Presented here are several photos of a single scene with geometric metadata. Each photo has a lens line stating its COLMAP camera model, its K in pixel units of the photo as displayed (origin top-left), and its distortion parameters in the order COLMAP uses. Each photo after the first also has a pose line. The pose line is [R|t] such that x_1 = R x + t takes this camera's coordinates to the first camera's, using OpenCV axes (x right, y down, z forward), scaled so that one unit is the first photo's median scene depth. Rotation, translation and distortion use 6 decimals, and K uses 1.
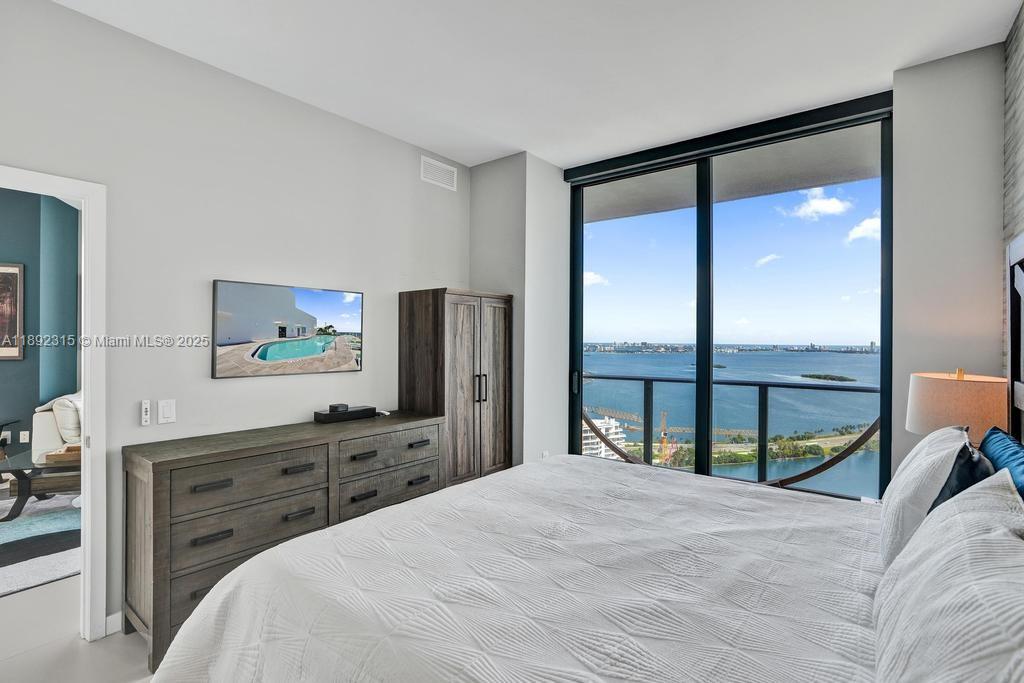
lens RADIAL K [[490.1, 0, 514.1], [0, 490.1, 341.9], [0, 0, 1]] dist [-0.056826, 0.031088]
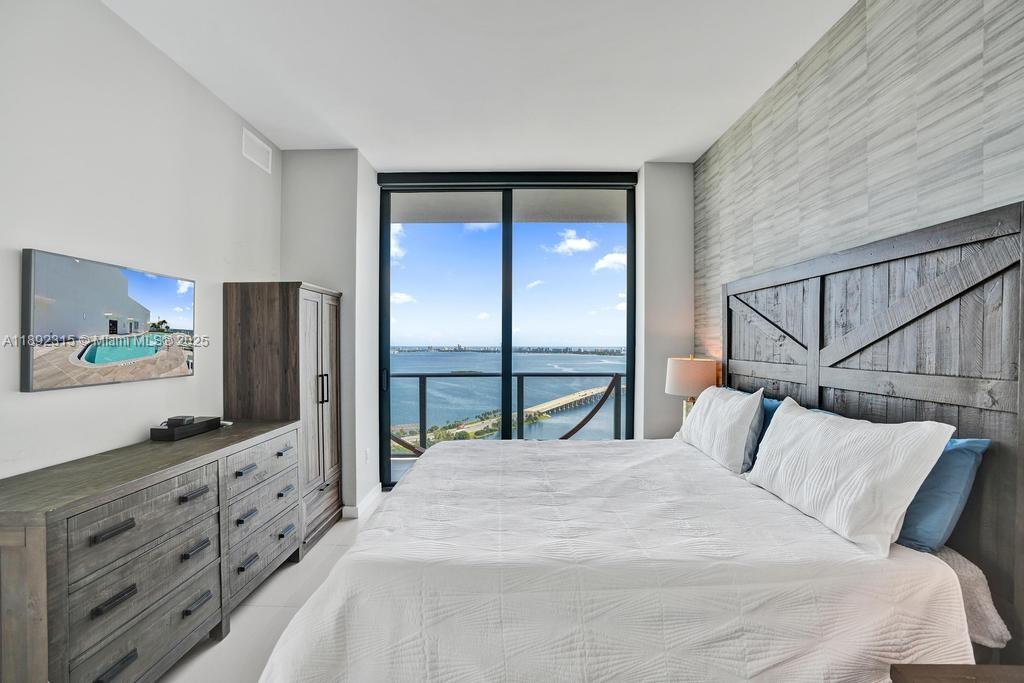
lens RADIAL K [[501.1, 0, 480.4], [0, 501.1, 353.2], [0, 0, 1]] dist [-0.066271, 0.035548]
pose [[0.797726, -0.016536, 0.602793, -0.435739], [0.006123, 0.999795, 0.019323, 0.008168], [-0.602989, -0.011724, 0.797663, 0.038858]]
